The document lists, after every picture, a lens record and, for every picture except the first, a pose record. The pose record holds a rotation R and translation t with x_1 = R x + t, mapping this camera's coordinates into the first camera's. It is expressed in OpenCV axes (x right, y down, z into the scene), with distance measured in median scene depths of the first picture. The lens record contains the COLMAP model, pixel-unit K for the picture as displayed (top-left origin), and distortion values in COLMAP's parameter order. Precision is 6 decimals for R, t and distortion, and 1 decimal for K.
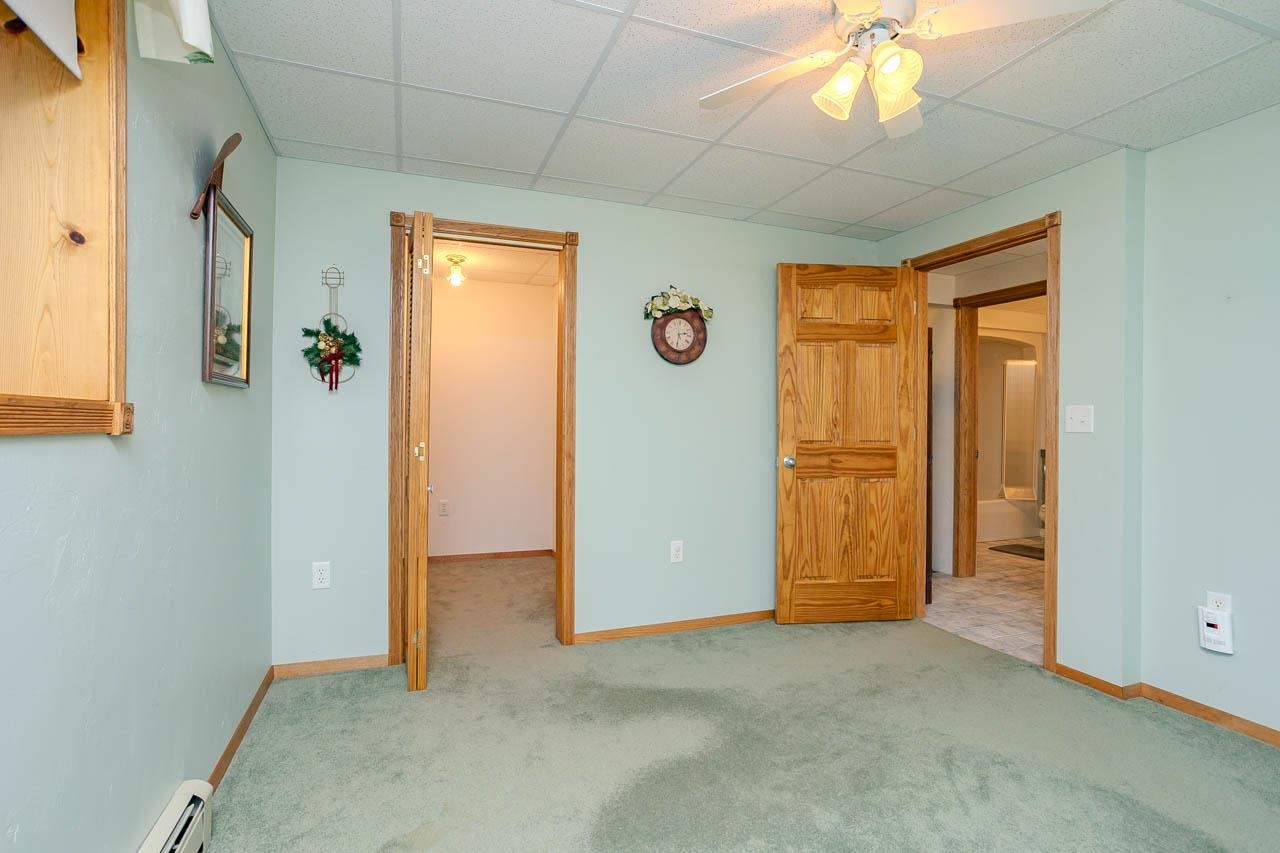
lens RADIAL K [[615.5, 0, 638.8], [0, 615.5, 425.1], [0, 0, 1]] dist [-0.042336, 0.008614]
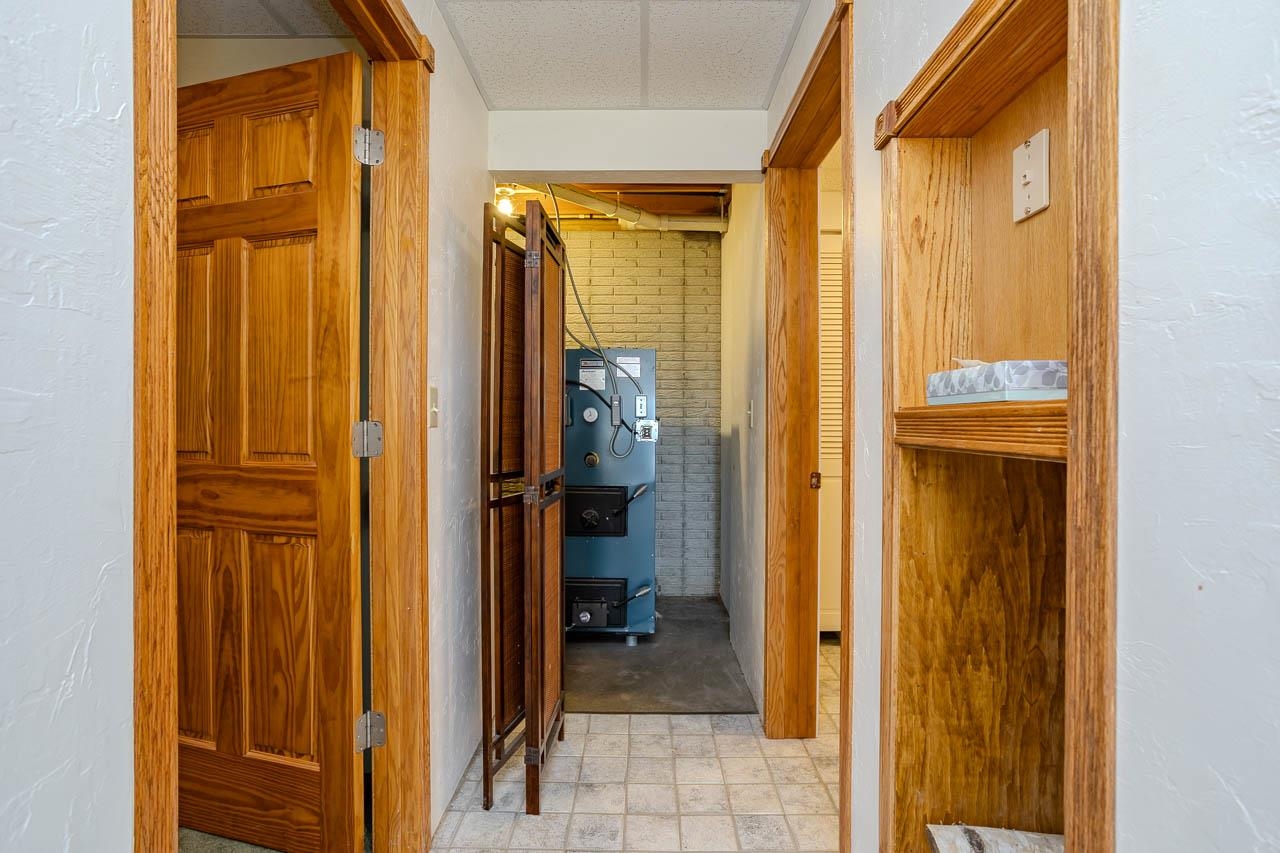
lens RADIAL K [[615.5, 0, 639.9], [0, 615.5, 424.6], [0, 0, 1]] dist [-0.042336, 0.008614]
pose [[0.935911, -0.003927, -0.352214, 0.792630], [0.002695, 0.999988, -0.003987, 0.007093], [0.352225, 0.002782, 0.935911, 0.674528]]
